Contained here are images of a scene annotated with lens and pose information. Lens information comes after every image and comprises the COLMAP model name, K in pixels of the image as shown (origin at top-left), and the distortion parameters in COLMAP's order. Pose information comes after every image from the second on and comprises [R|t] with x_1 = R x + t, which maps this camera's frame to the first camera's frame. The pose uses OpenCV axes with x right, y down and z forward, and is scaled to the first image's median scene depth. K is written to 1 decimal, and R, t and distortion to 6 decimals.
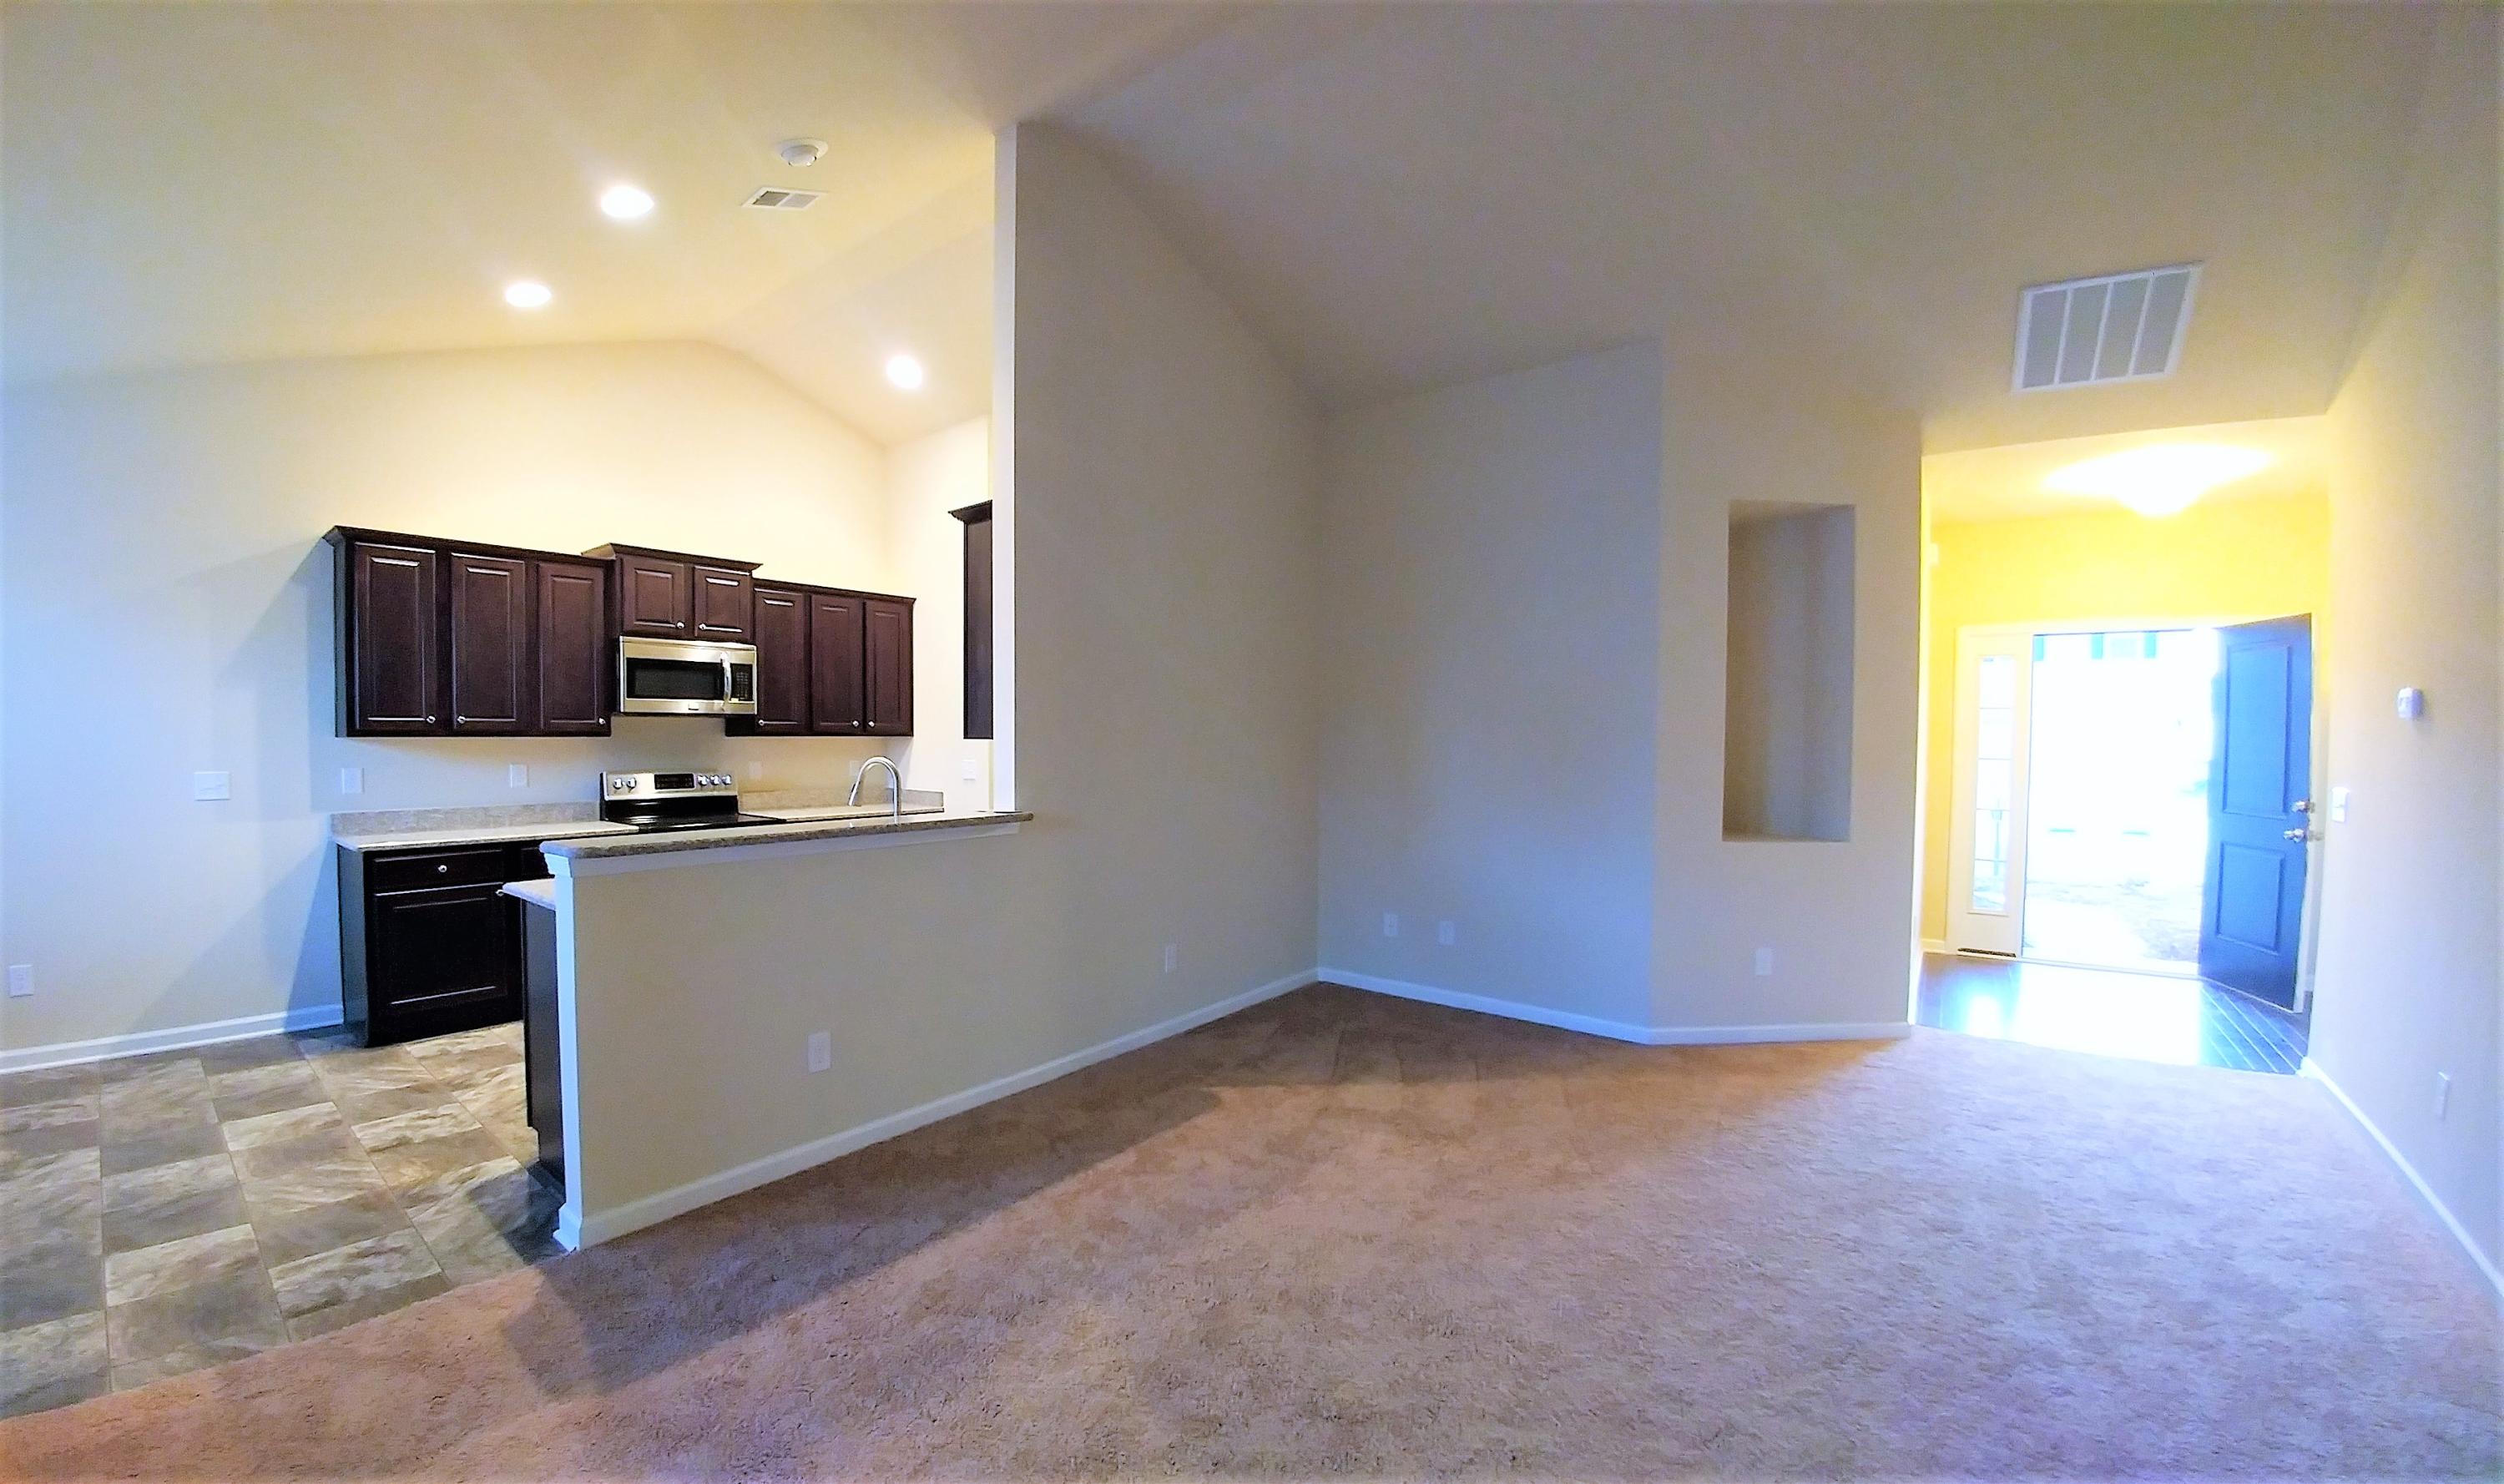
lens RADIAL K [[1003.3, 0, 1153.4], [0, 1003.3, 757.9], [0, 0, 1]] dist [-0.020896, 0.000112]
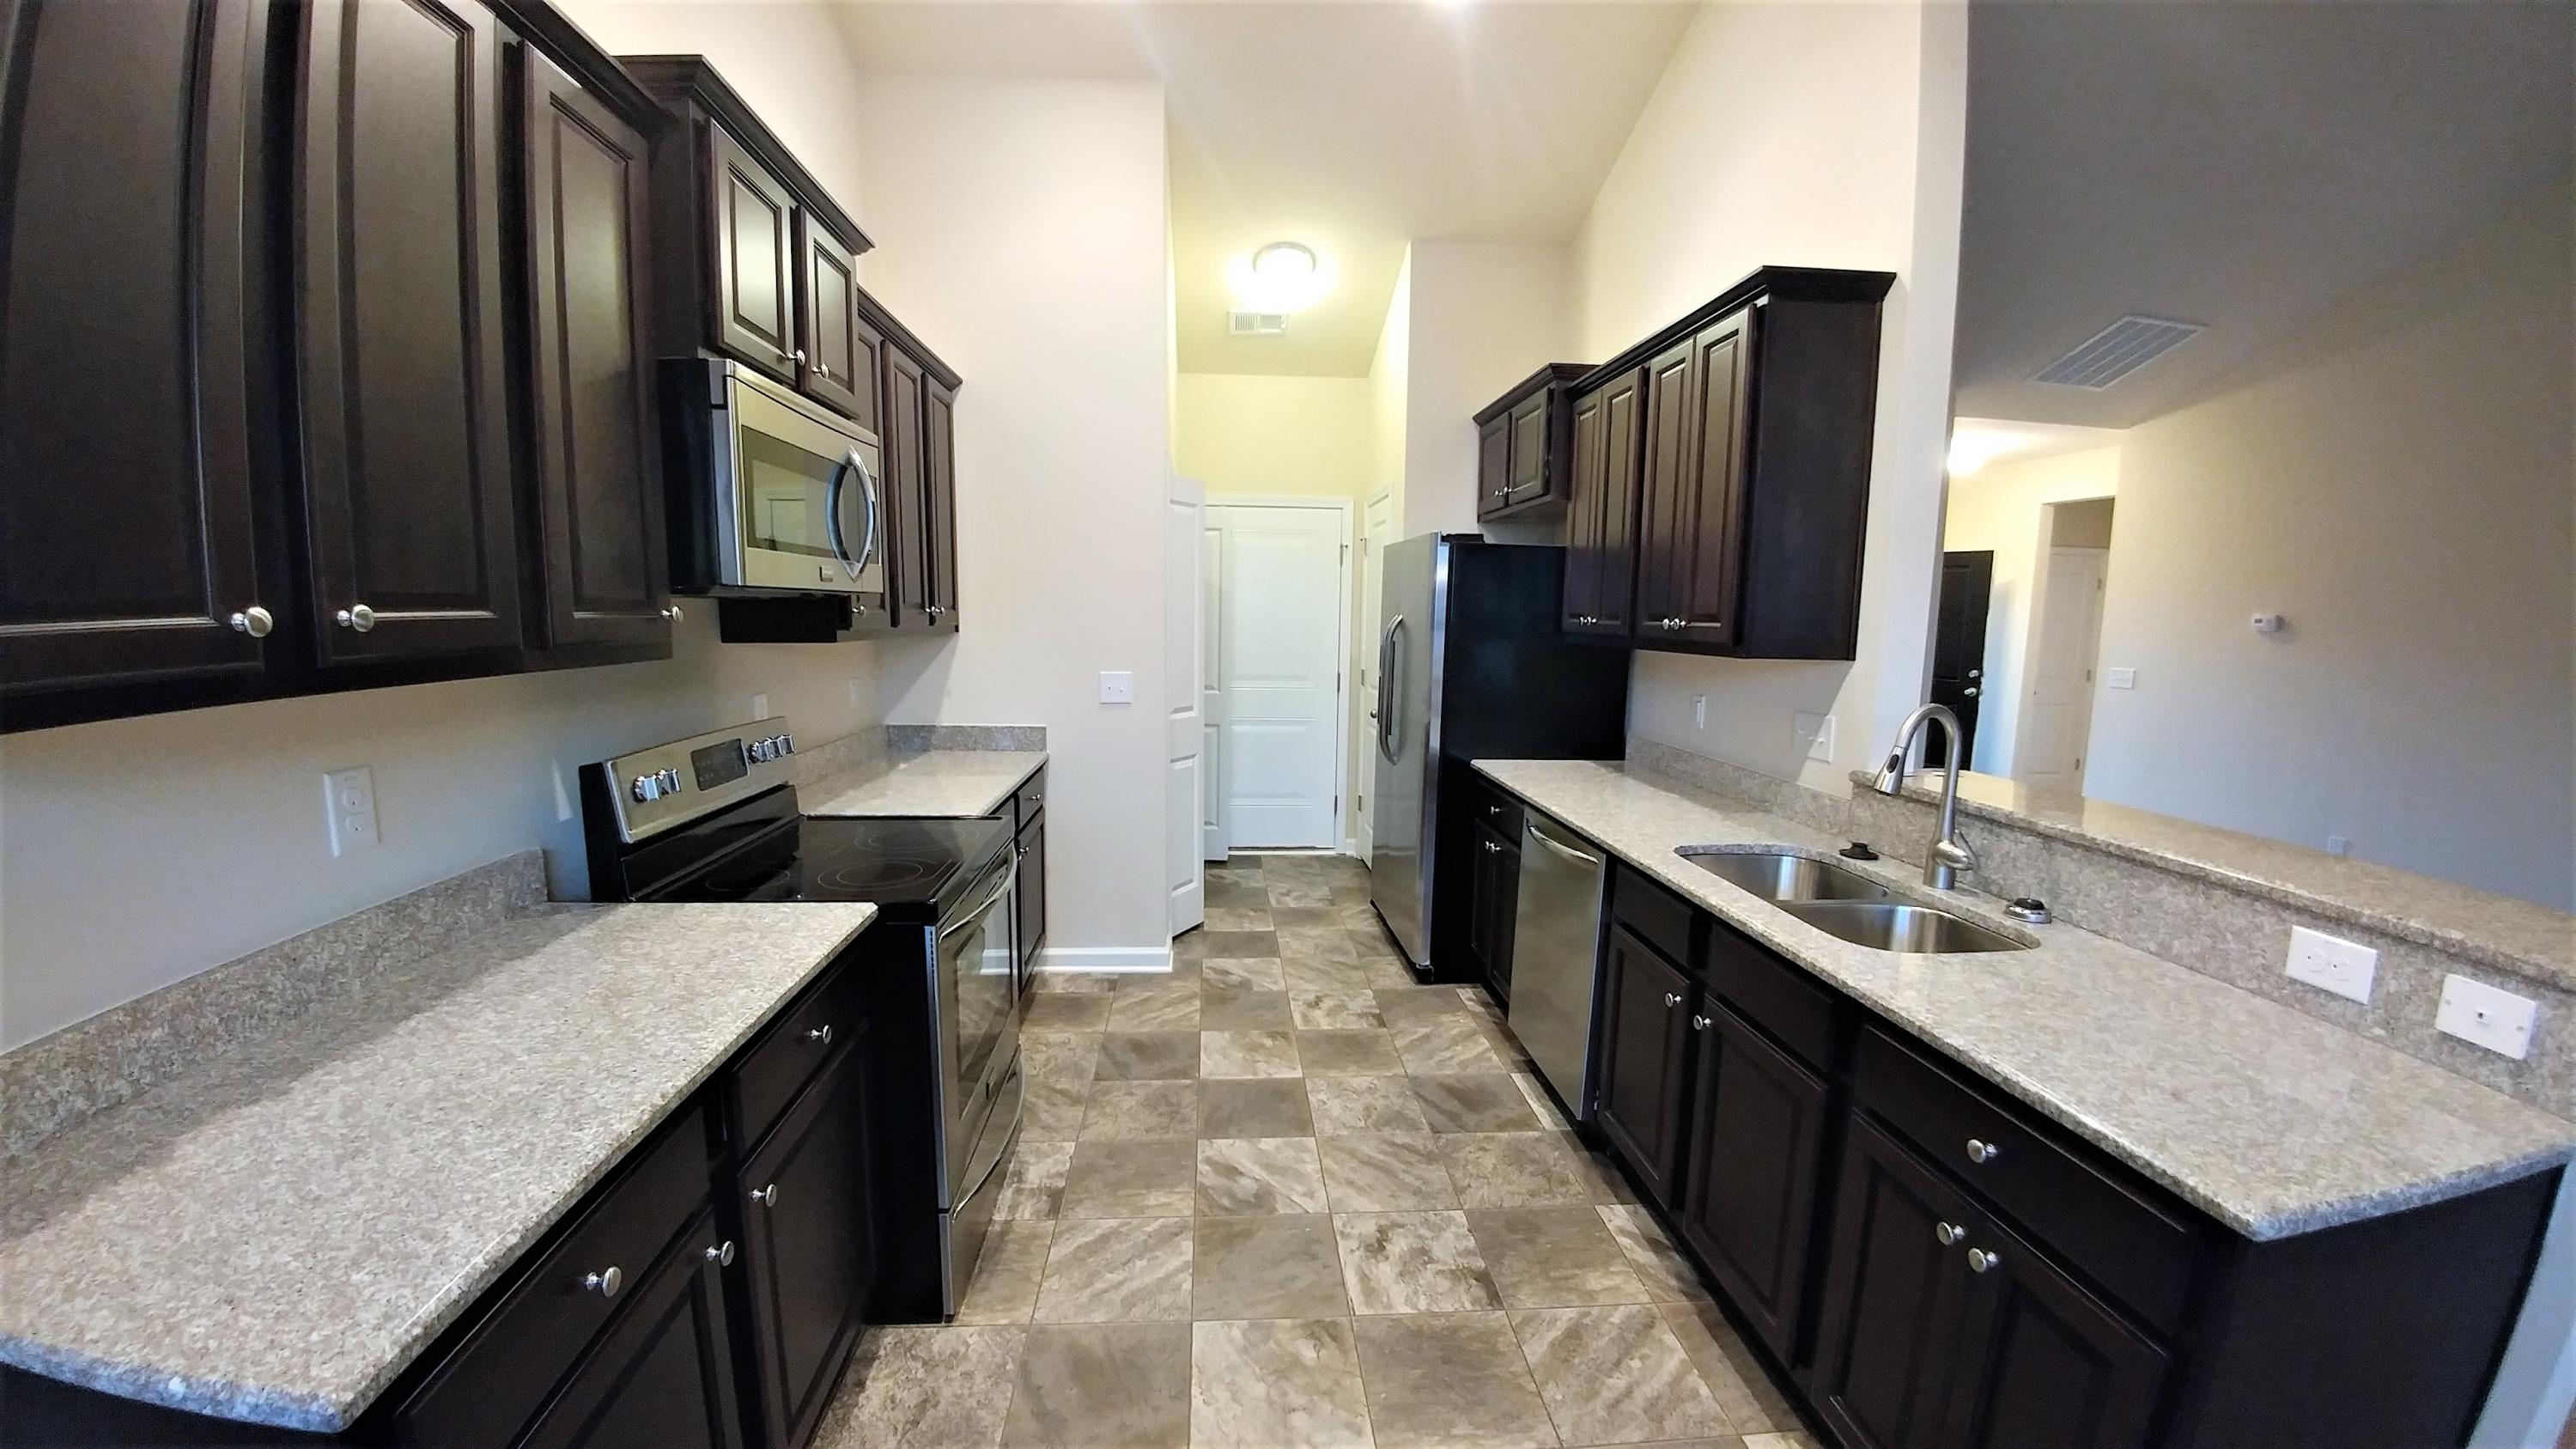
lens RADIAL K [[952.6, 0, 1291.4], [0, 952.6, 721.1], [0, 0, 1]] dist [-0.015709, -0.000189]
pose [[0.689694, -0.075781, 0.720125, -0.705730], [0.003683, 0.994863, 0.101164, -0.035565], [-0.724092, -0.067120, 0.686430, 0.693834]]
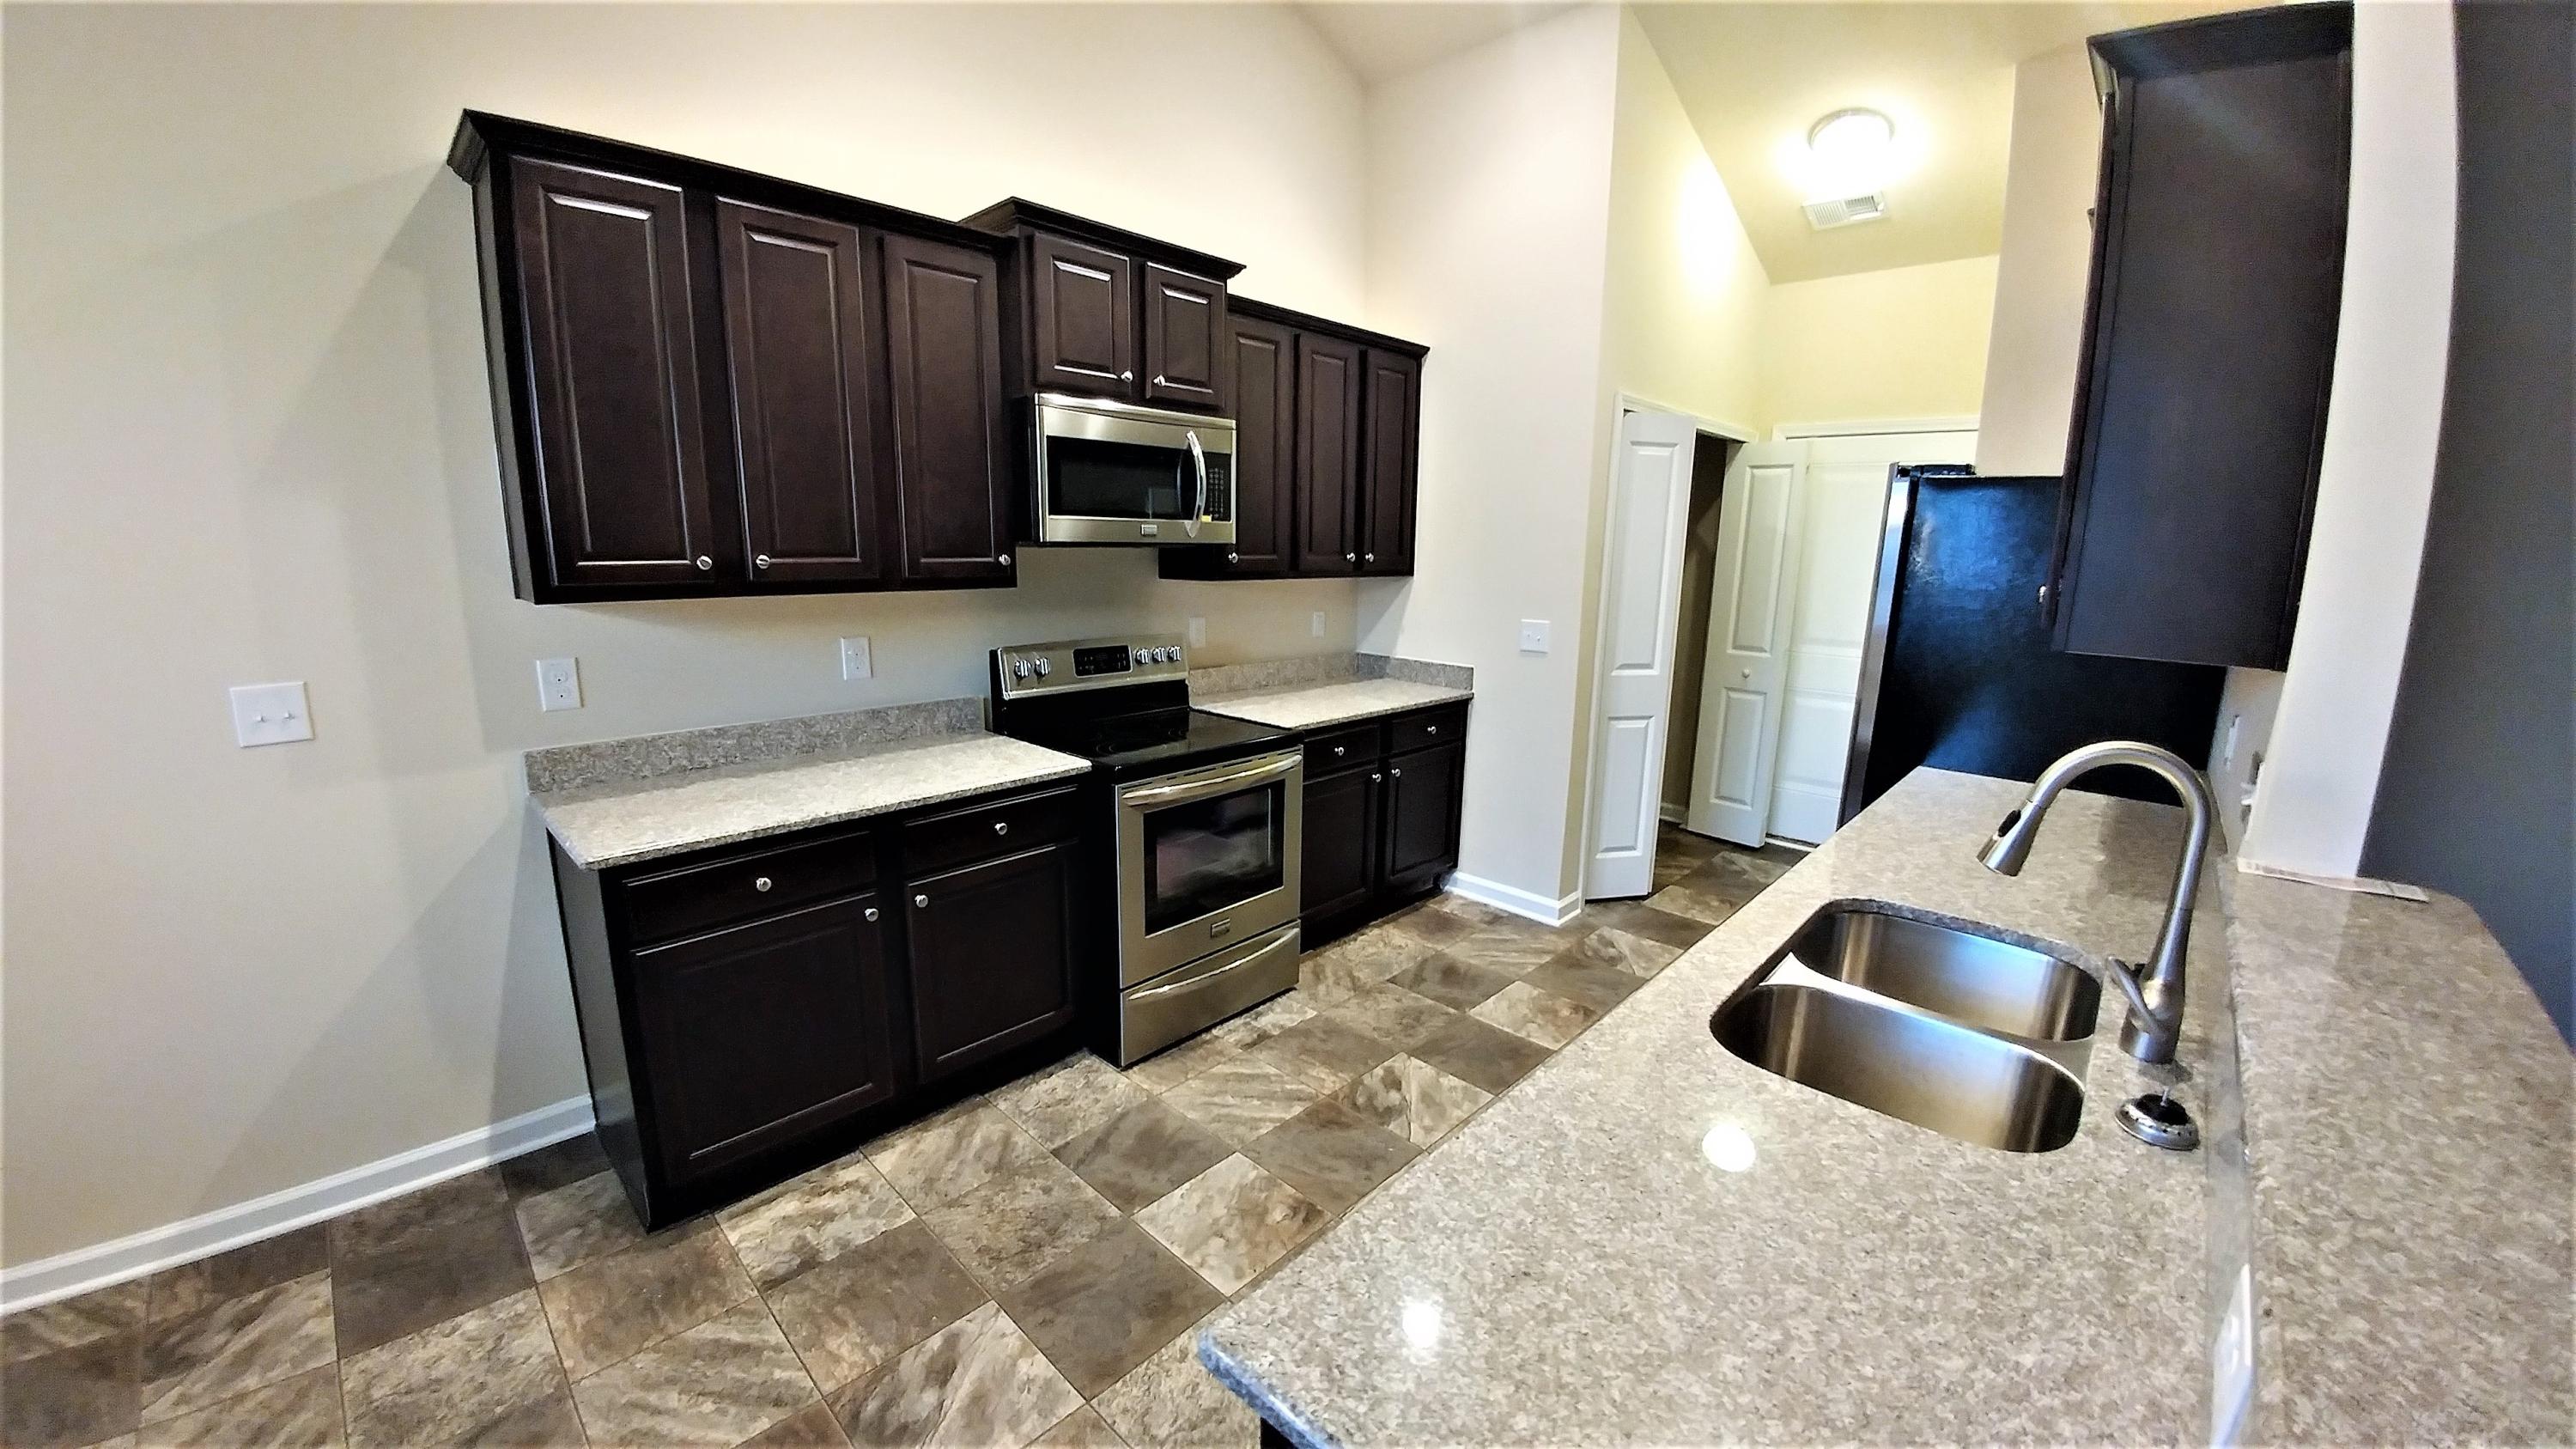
lens RADIAL K [[973.1, 0, 1298.1], [0, 973.1, 734.3], [0, 0, 1]] dist [-0.031910, -0.001022]
pose [[0.999352, 0.021934, -0.028554, -0.416440], [-0.016626, 0.984537, 0.174387, -0.041190], [0.031938, -0.173799, 0.984263, 0.525921]]
